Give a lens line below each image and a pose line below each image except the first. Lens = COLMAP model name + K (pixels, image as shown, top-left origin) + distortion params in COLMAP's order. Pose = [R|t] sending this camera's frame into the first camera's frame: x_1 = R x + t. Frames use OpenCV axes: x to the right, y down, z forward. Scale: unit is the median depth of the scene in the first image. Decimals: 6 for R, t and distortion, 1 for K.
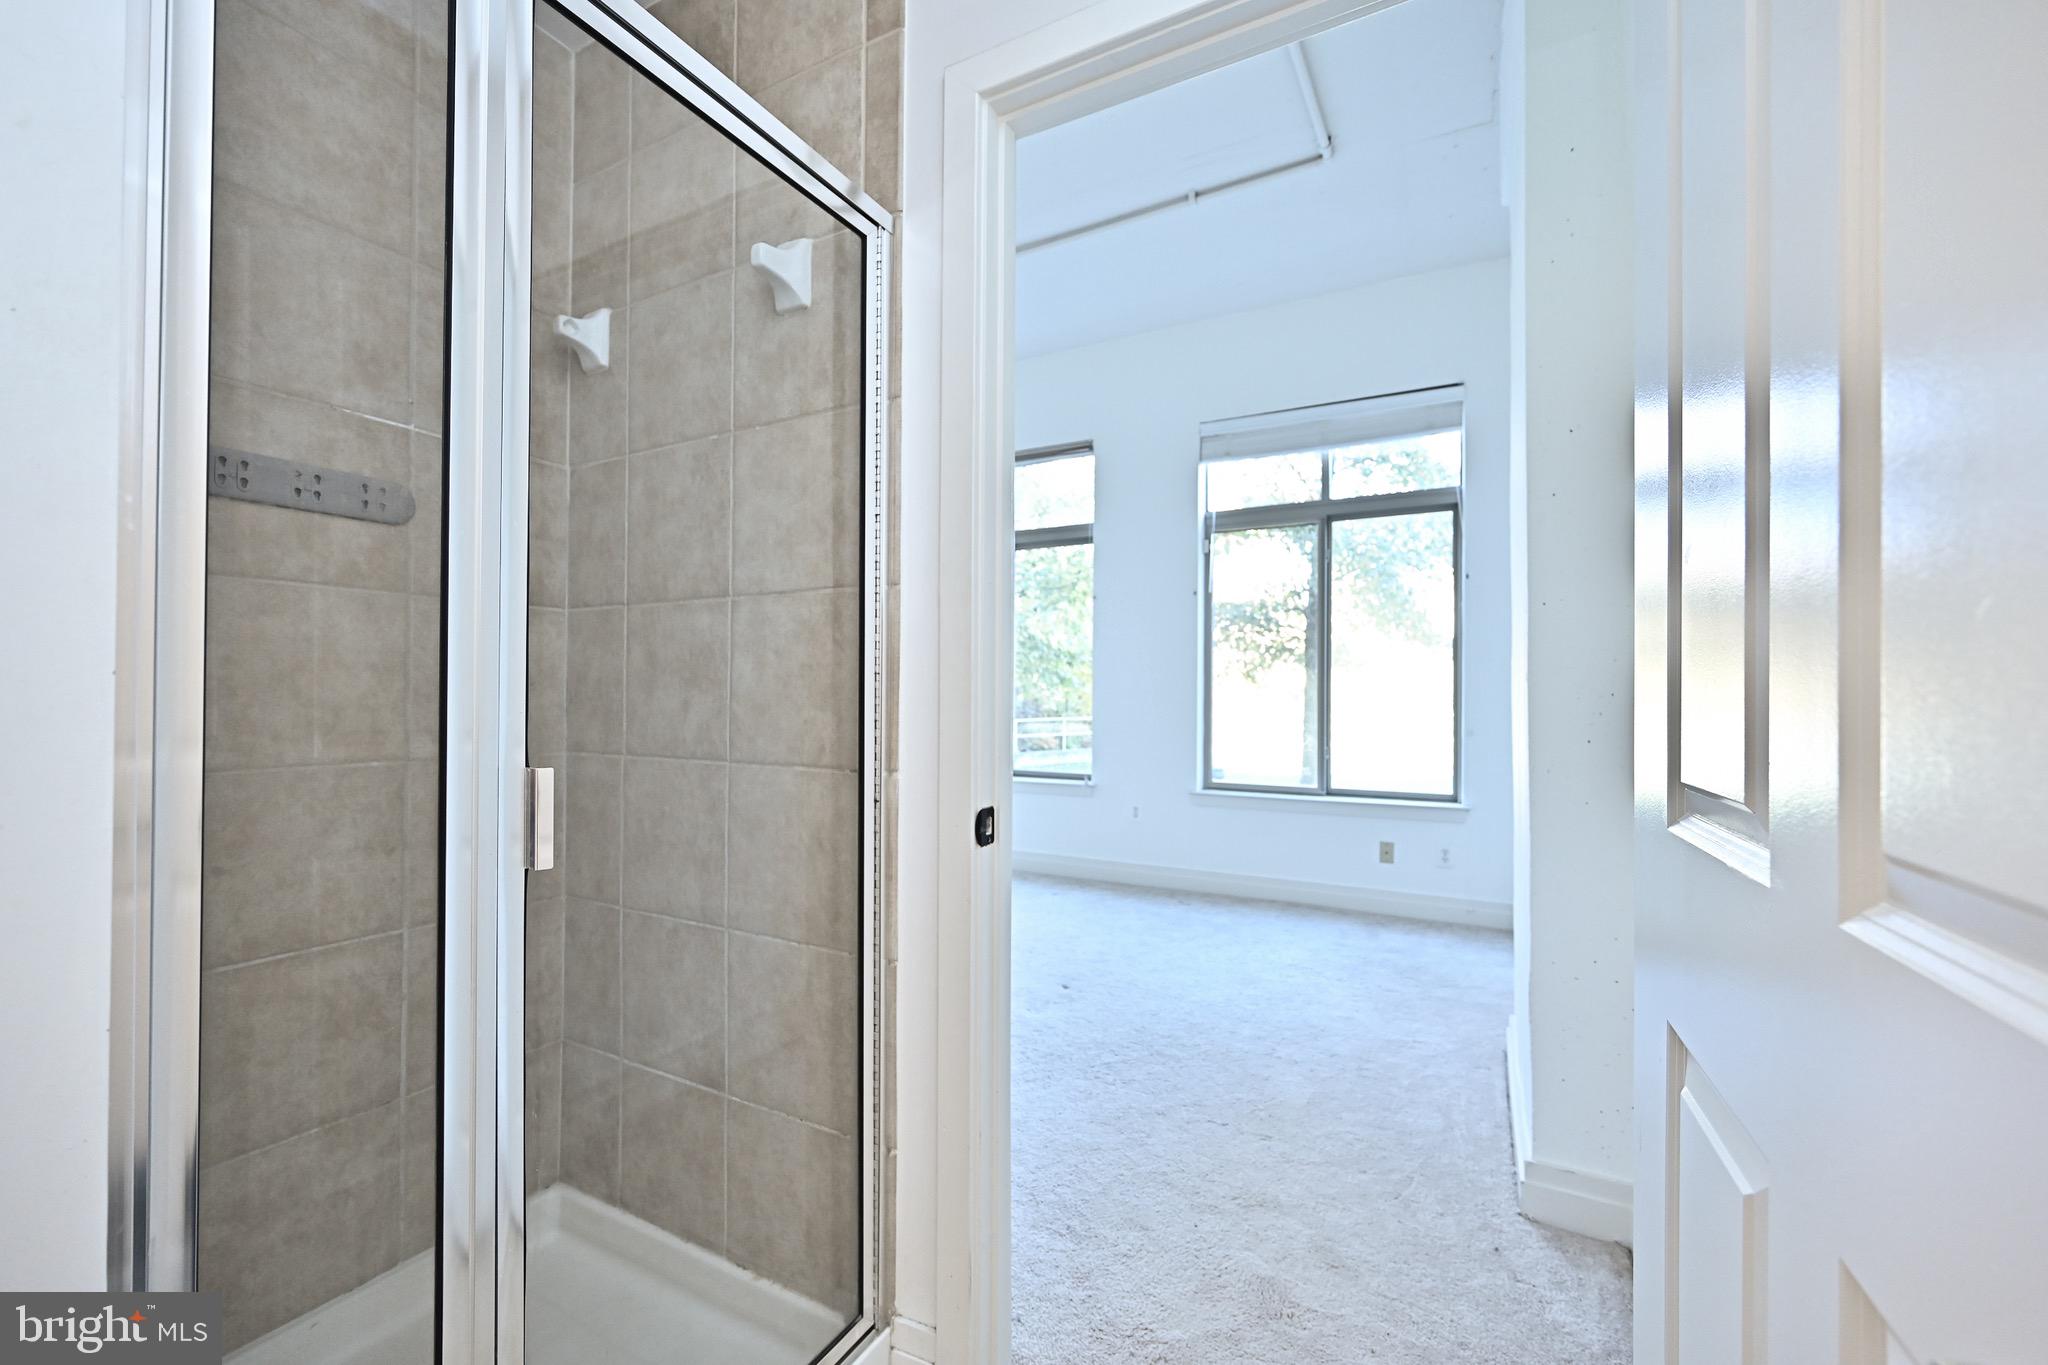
lens RADIAL K [[809.3, 0, 1053.4], [0, 809.3, 700.5], [0, 0, 1]] dist [0.001650, 0.000102]
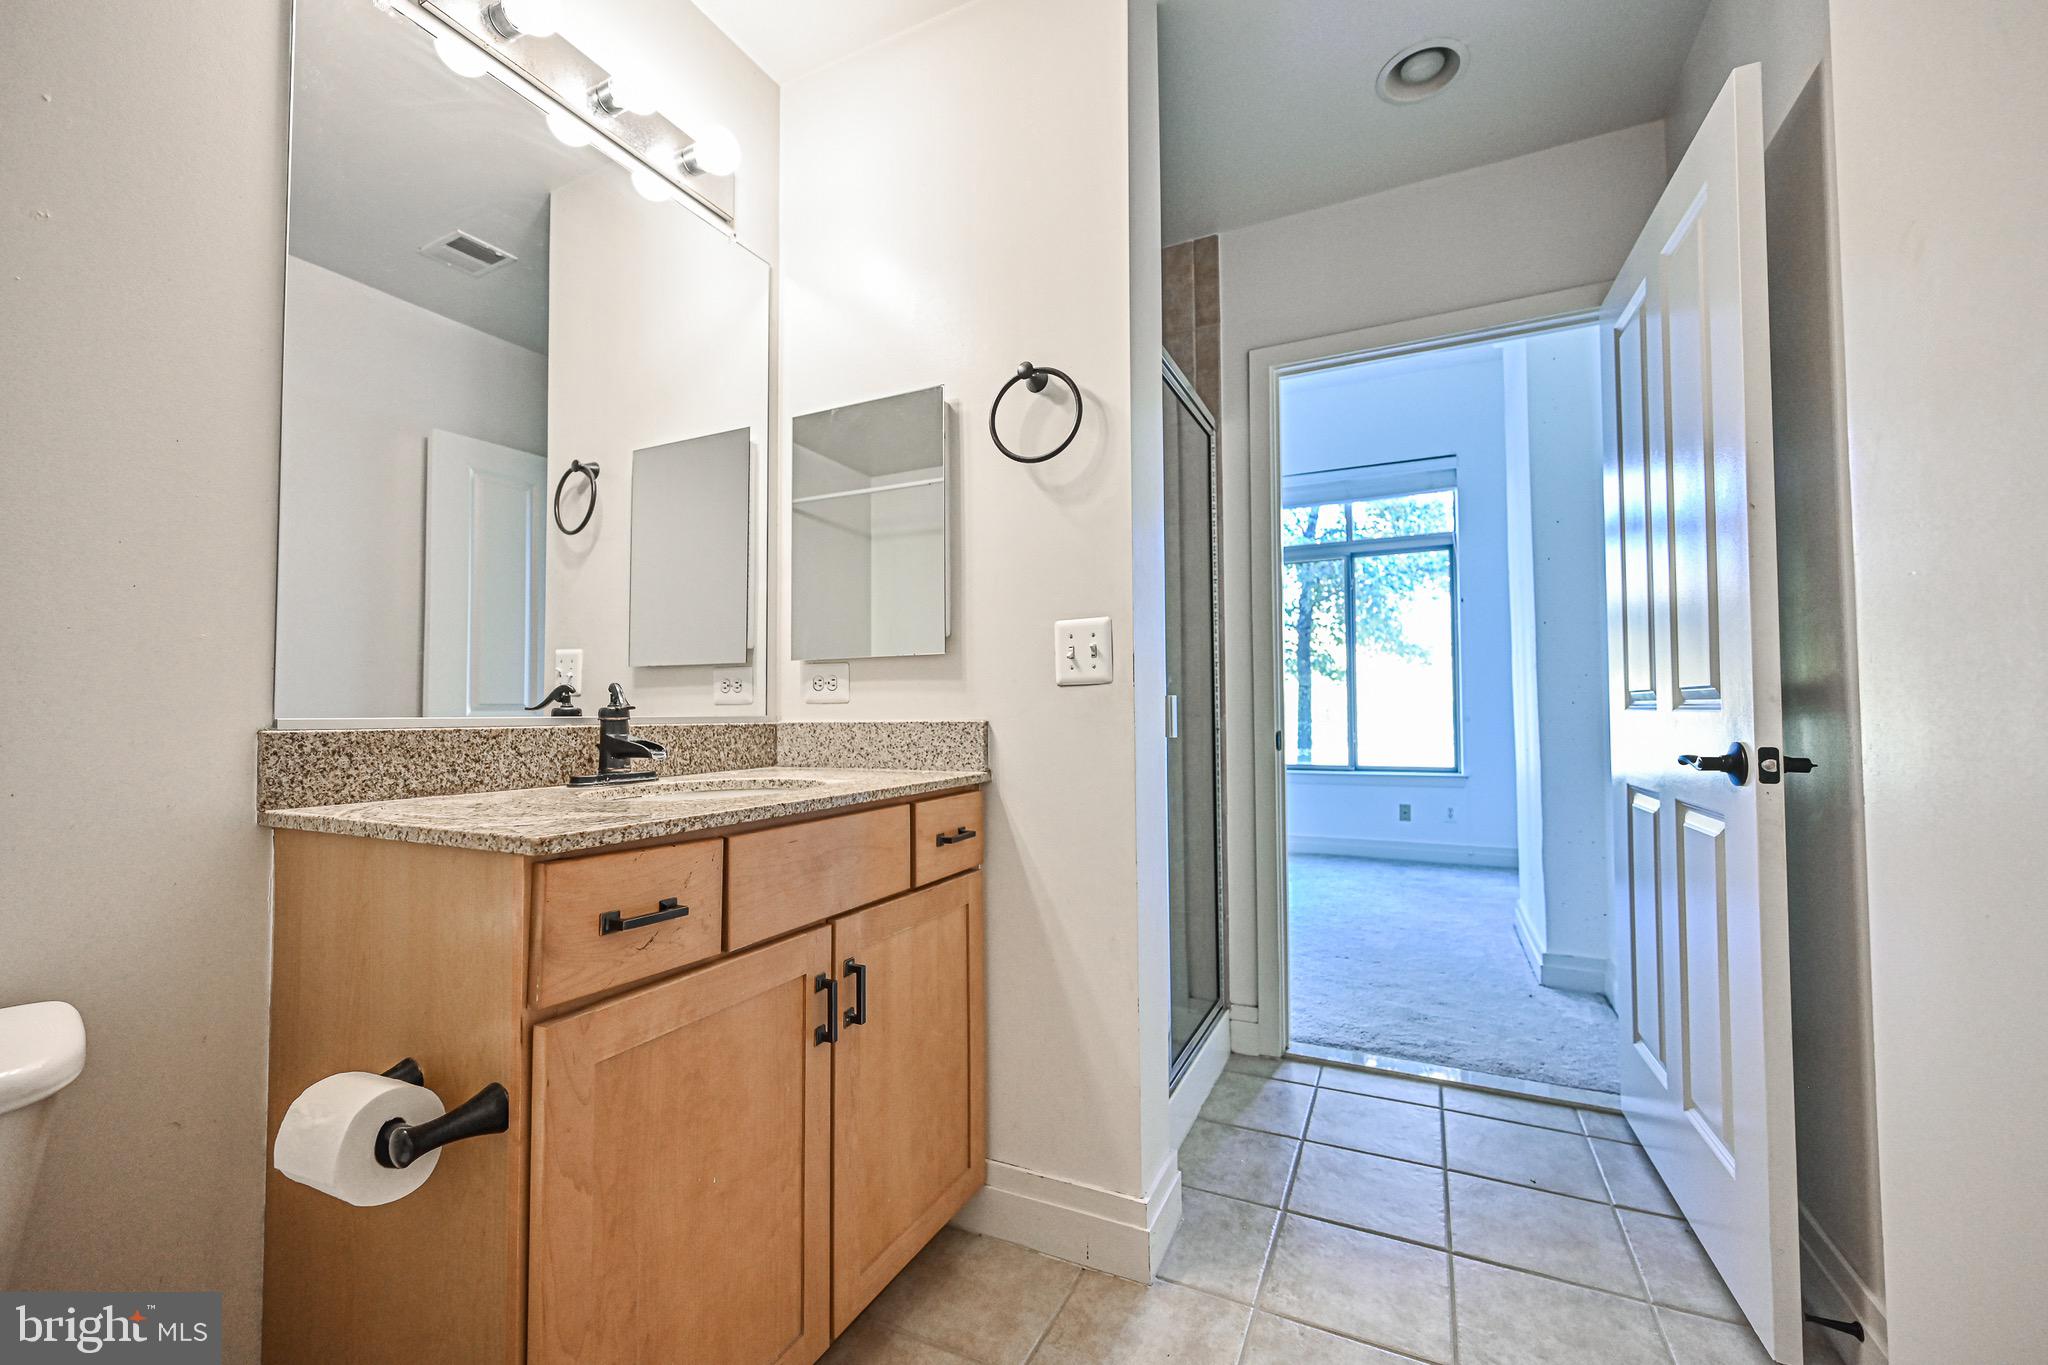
lens RADIAL K [[834.7, 0, 1021.6], [0, 834.7, 703.1], [0, 0, 1]] dist [-0.000537, -0.000008]
pose [[0.999163, -0.011813, 0.039159, -0.252091], [0.012641, 0.999700, -0.020973, 0.032333], [-0.038899, 0.021450, 0.999013, -0.314371]]
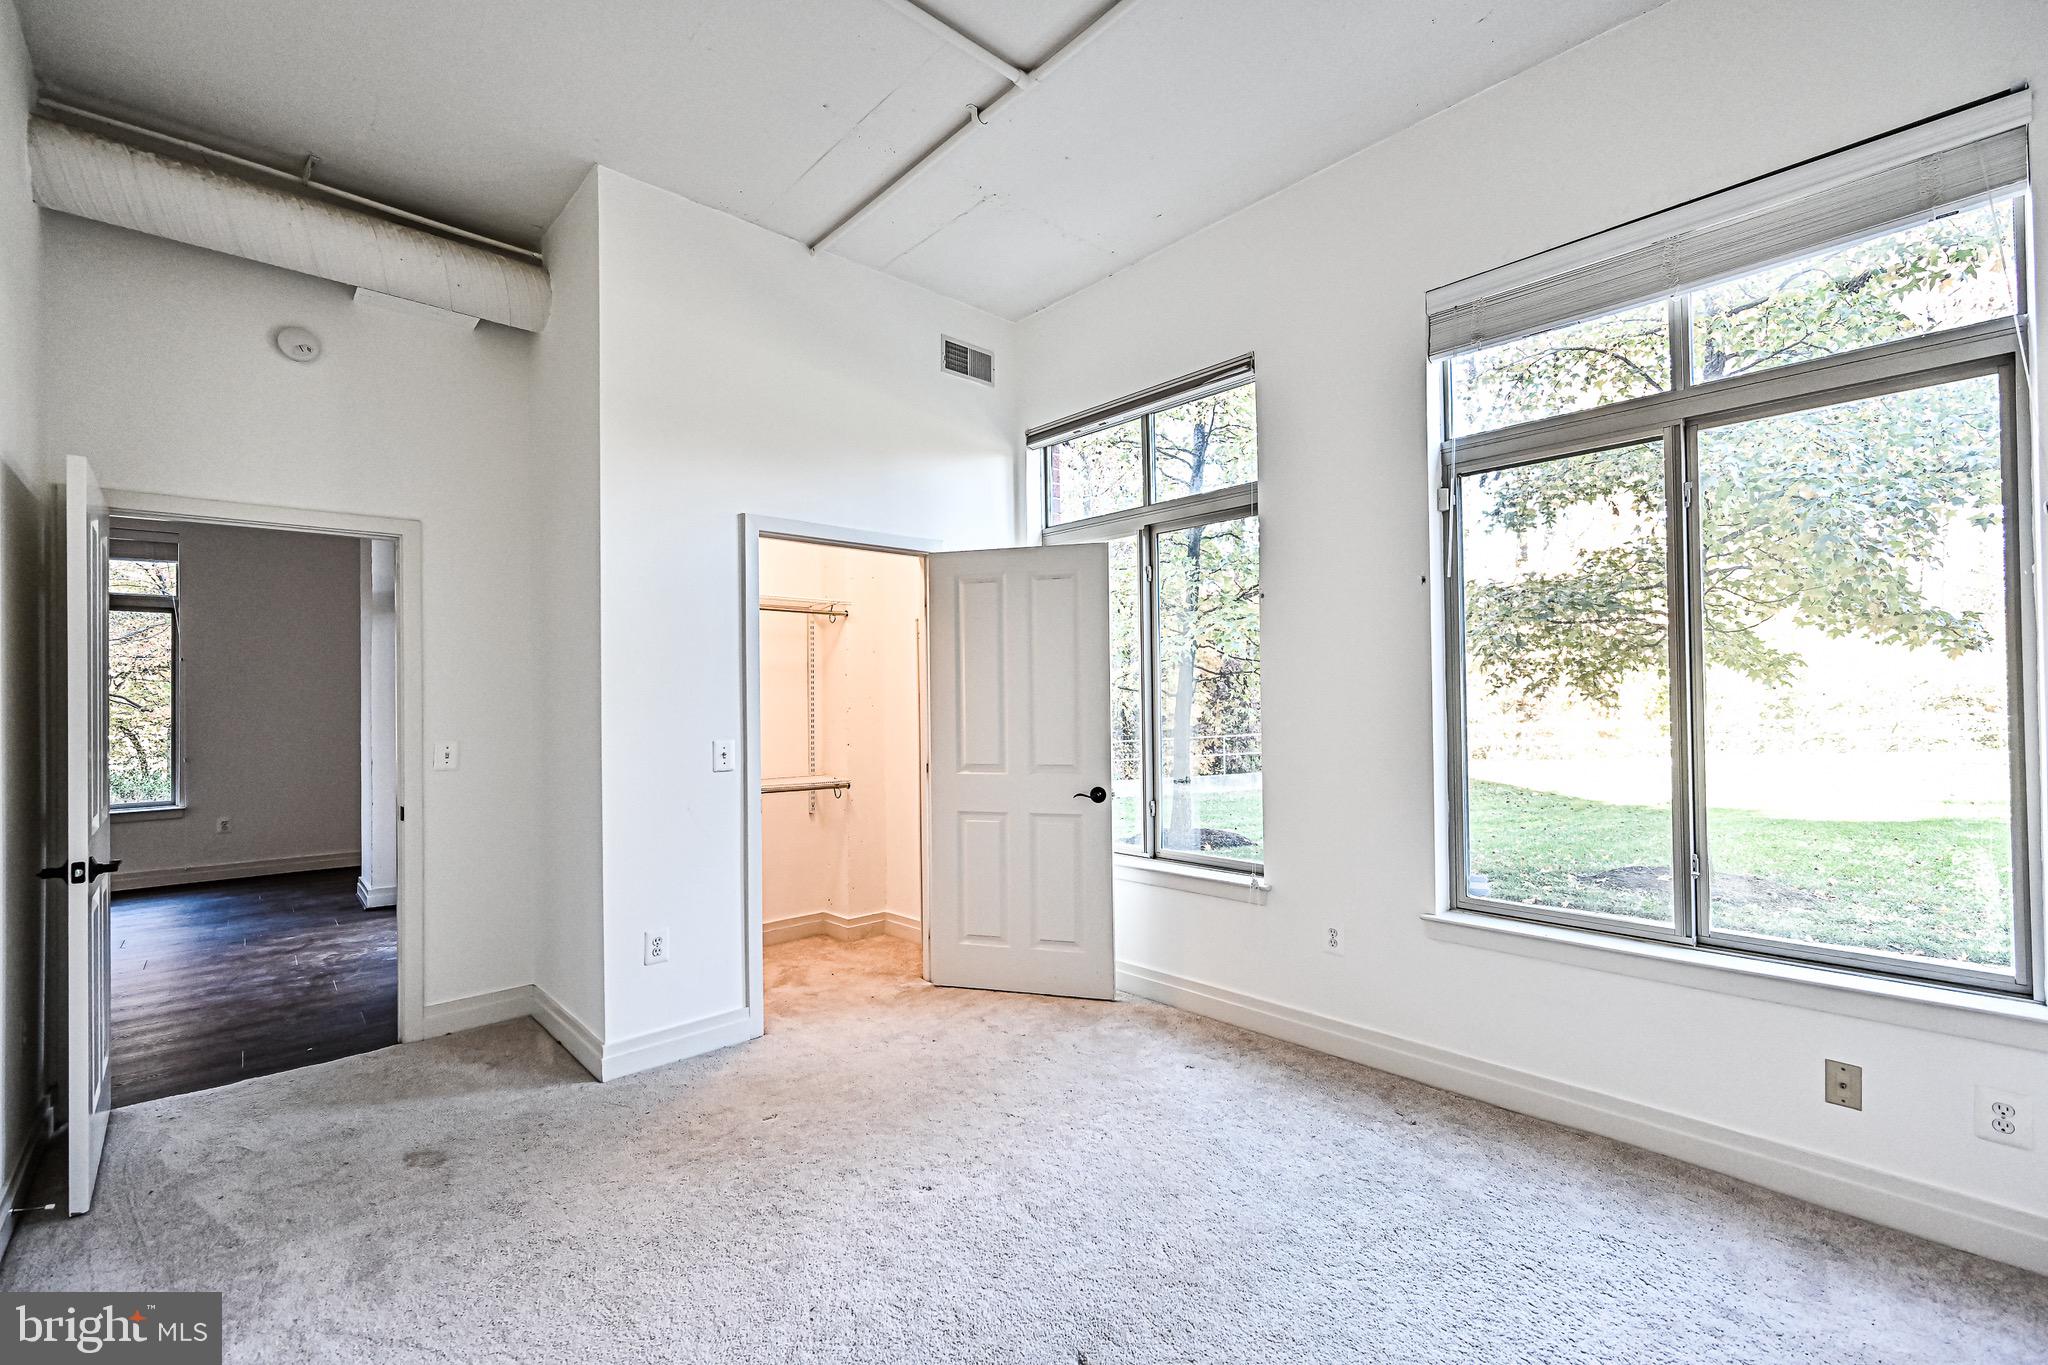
lens RADIAL K [[877.6, 0, 1032.5], [0, 877.6, 696.8], [0, 0, 1]] dist [0.000223, 0.000081]
pose [[0.940236, -0.019359, -0.339973, 0.135395], [0.016826, 0.999804, -0.010397, -0.050221], [0.340108, 0.004056, 0.940378, 0.332432]]
